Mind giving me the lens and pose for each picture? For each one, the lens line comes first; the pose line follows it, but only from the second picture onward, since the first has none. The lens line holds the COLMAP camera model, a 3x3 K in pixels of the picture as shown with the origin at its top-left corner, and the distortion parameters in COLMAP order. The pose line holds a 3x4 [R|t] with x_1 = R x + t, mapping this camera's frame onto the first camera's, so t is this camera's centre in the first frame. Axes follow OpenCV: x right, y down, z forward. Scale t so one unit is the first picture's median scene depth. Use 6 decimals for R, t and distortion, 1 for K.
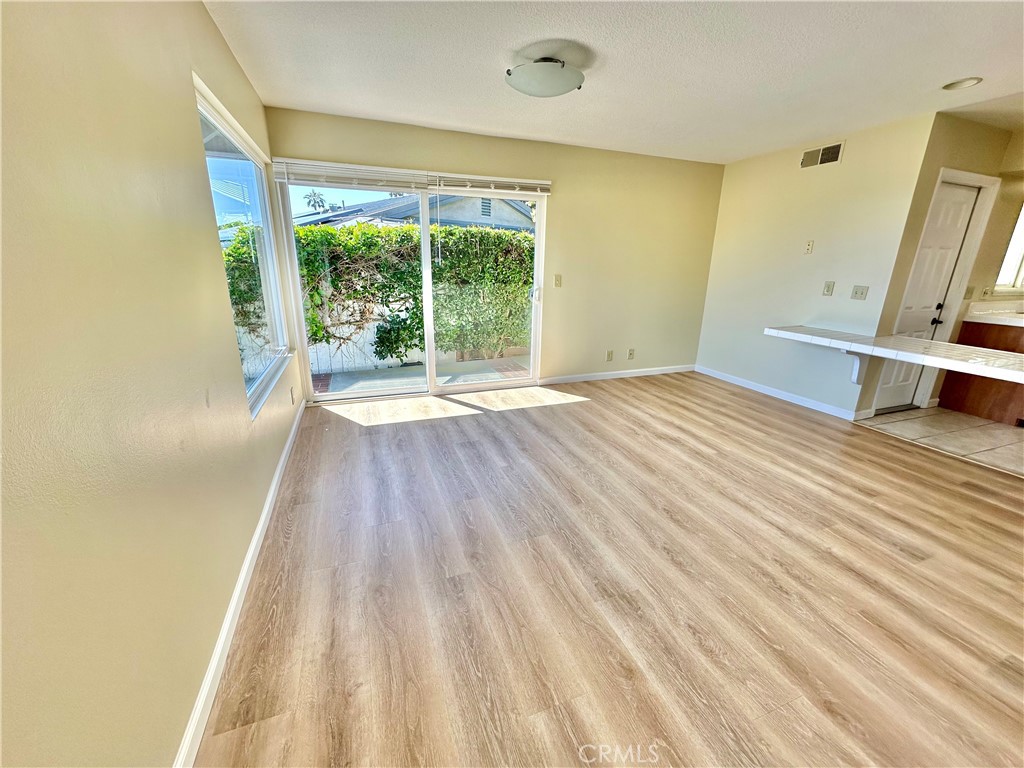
lens RADIAL K [[406.7, 0, 510.4], [0, 406.7, 383.7], [0, 0, 1]] dist [-0.003532, 0.000254]
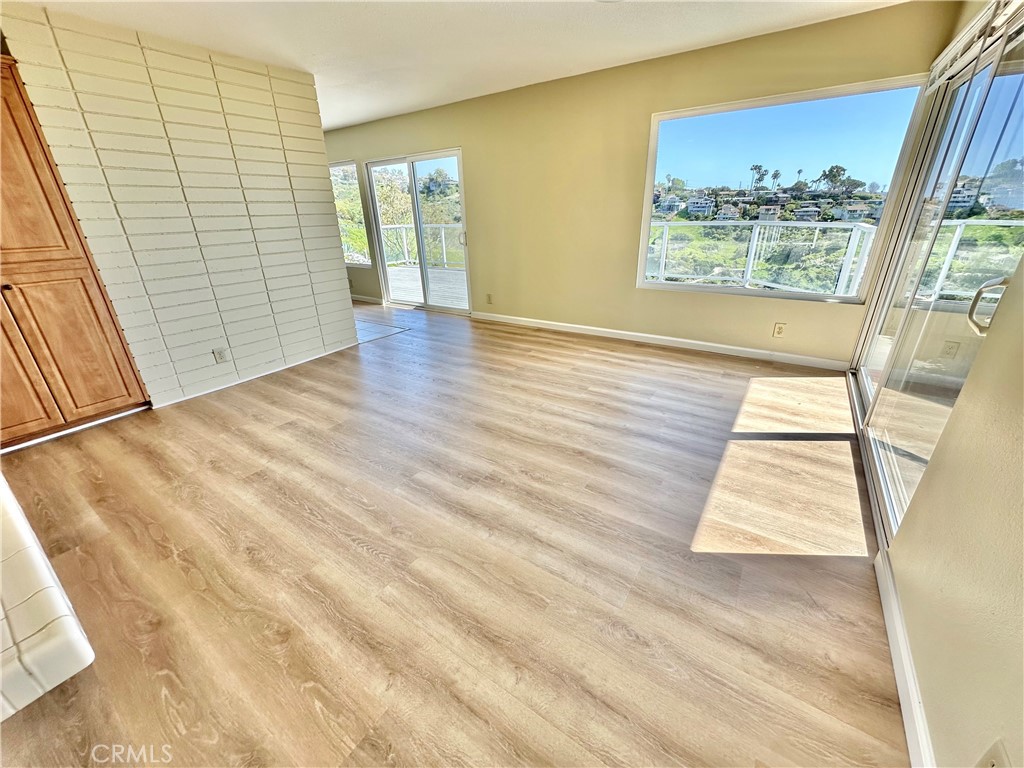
lens RADIAL K [[406.7, 0, 512.9], [0, 406.7, 383.0], [0, 0, 1]] dist [-0.003532, 0.000254]
pose [[-0.811876, 0.234111, -0.534836, 0.704540], [-0.156089, 0.795696, 0.585239, -0.409111], [0.562577, 0.558624, -0.609464, 1.428746]]
